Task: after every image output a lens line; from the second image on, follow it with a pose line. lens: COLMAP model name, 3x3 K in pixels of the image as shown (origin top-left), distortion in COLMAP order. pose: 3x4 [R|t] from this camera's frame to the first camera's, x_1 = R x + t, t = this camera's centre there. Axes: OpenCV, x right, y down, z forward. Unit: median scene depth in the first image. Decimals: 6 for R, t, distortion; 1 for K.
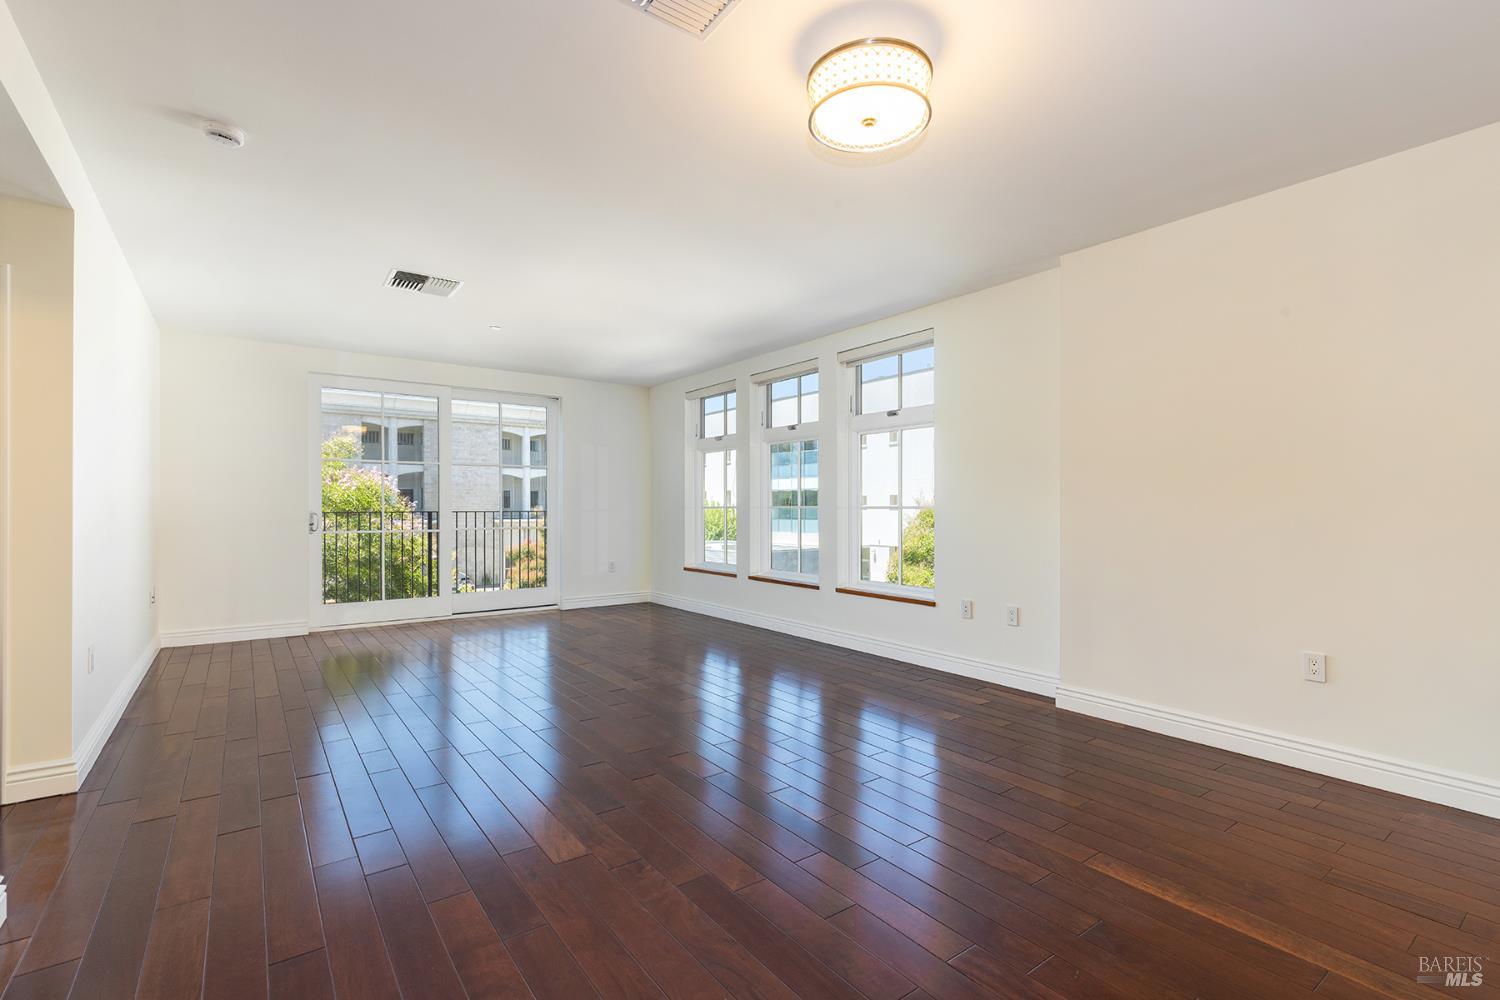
lens RADIAL K [[704.9, 0, 736.1], [0, 704.9, 499.0], [0, 0, 1]] dist [0.079148, -0.000263]
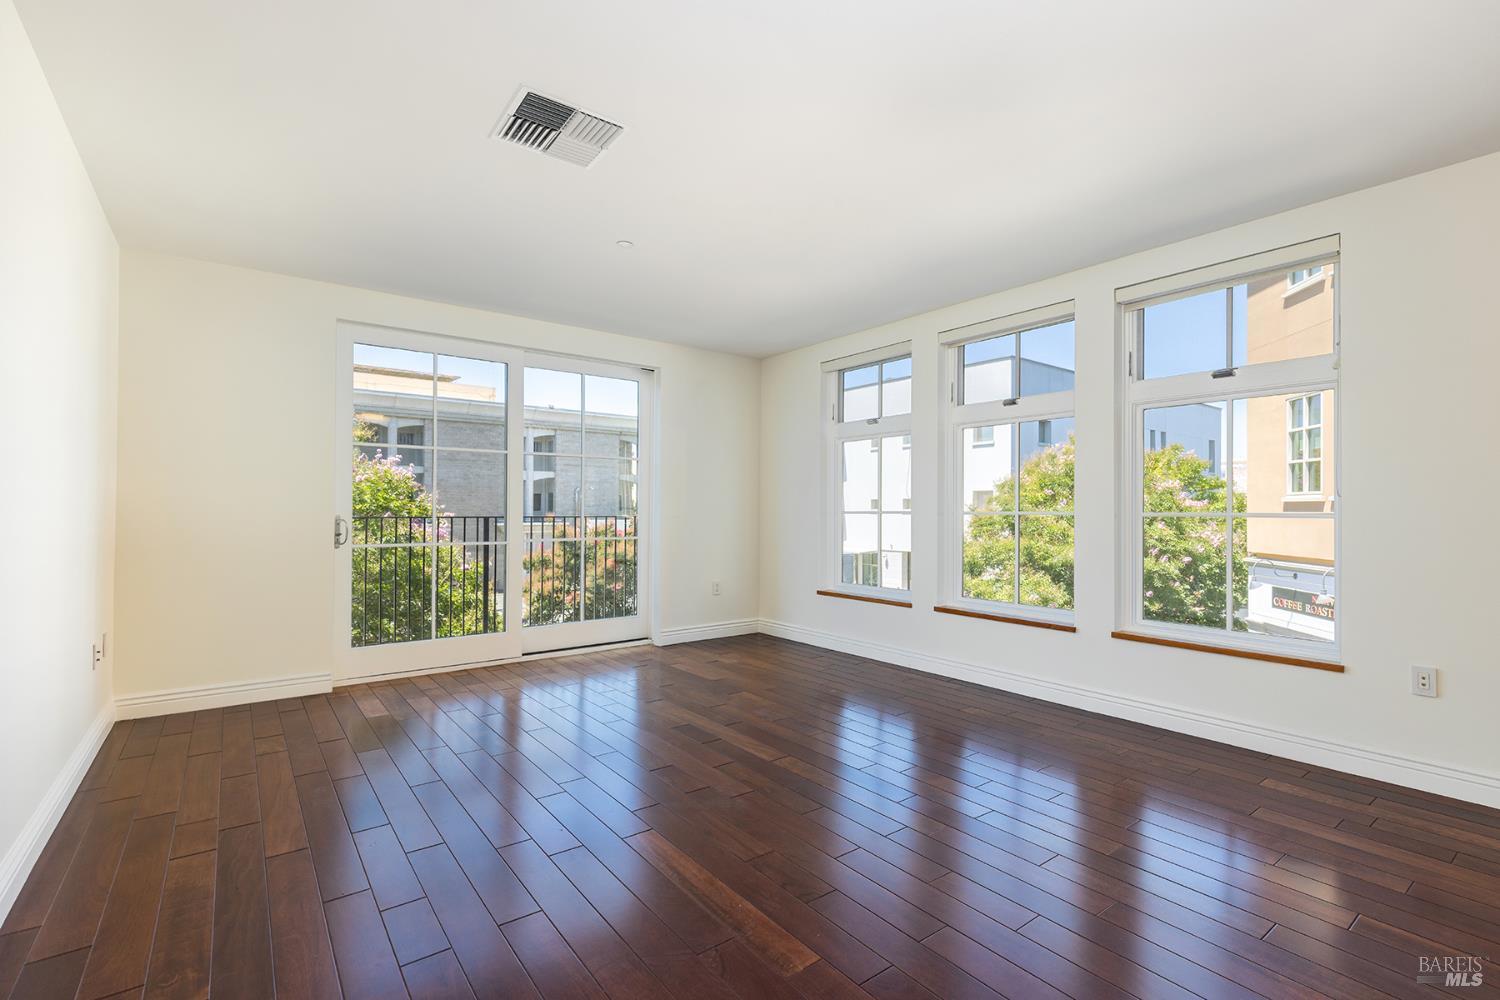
lens RADIAL K [[687.7, 0, 750.0], [0, 687.7, 500.0], [0, 0, 1]] dist [0.040081, 0.000274]
pose [[0.999119, 0.004622, 0.041708, -0.178454], [-0.004430, 0.999979, -0.004688, 0.001963], [-0.041729, 0.004499, 0.999119, 0.253369]]
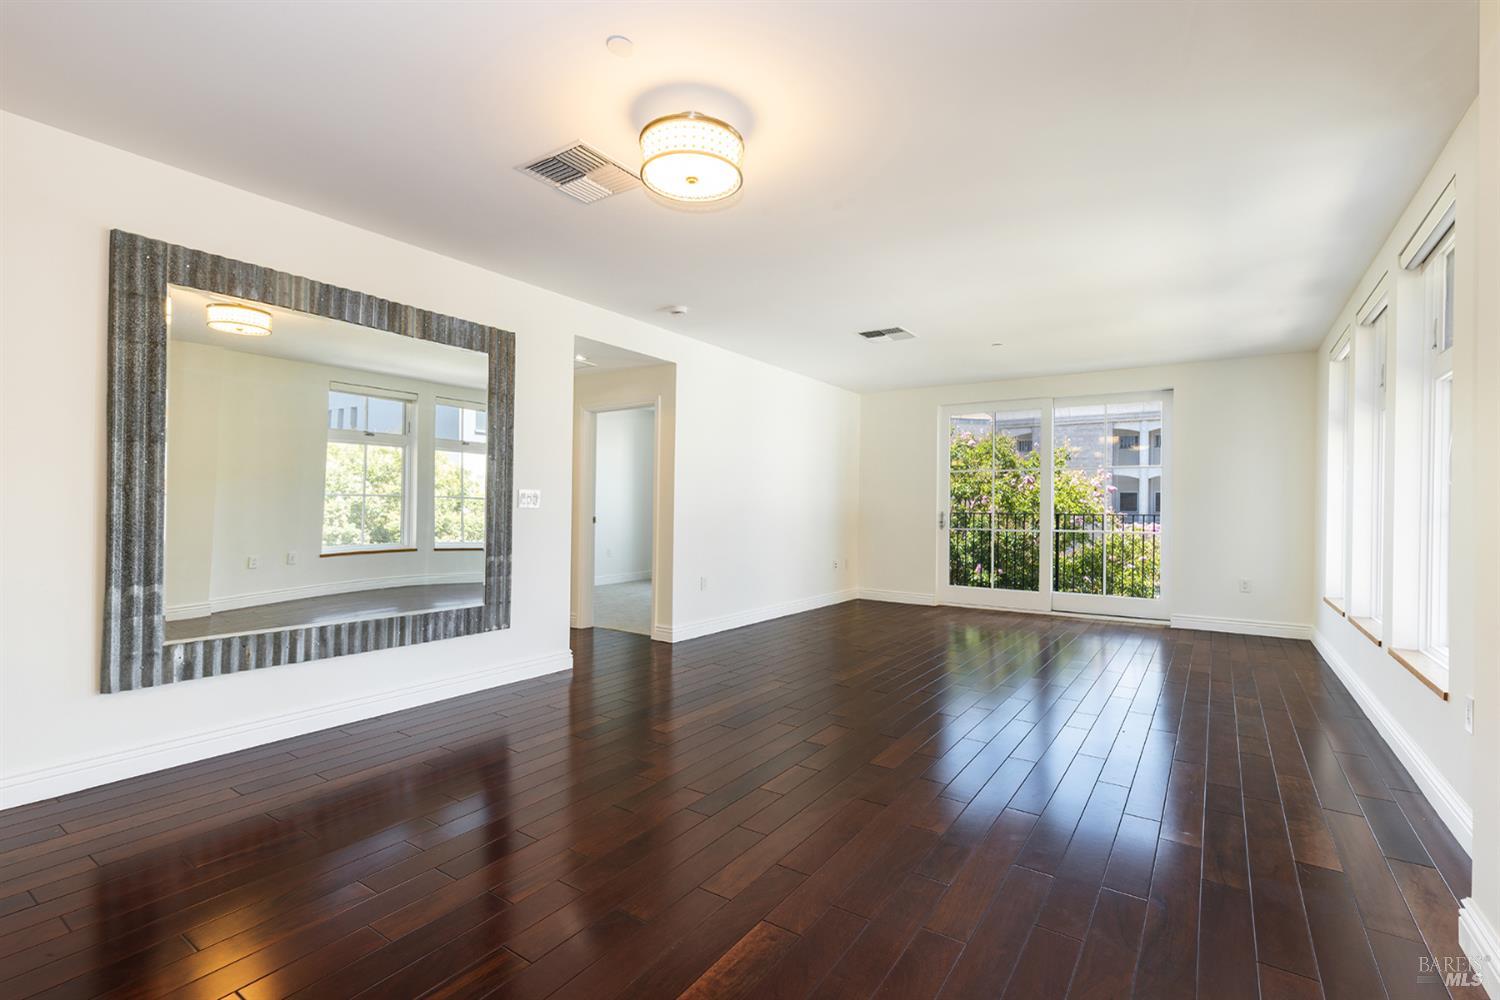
lens RADIAL K [[687.7, 0, 750.0], [0, 687.7, 500.0], [0, 0, 1]] dist [0.040081, 0.000274]
pose [[0.364499, -0.010798, -0.931141, 0.358952], [0.005824, 0.999940, -0.009316, 0.005152], [0.931186, -0.002027, 0.364540, 0.203998]]
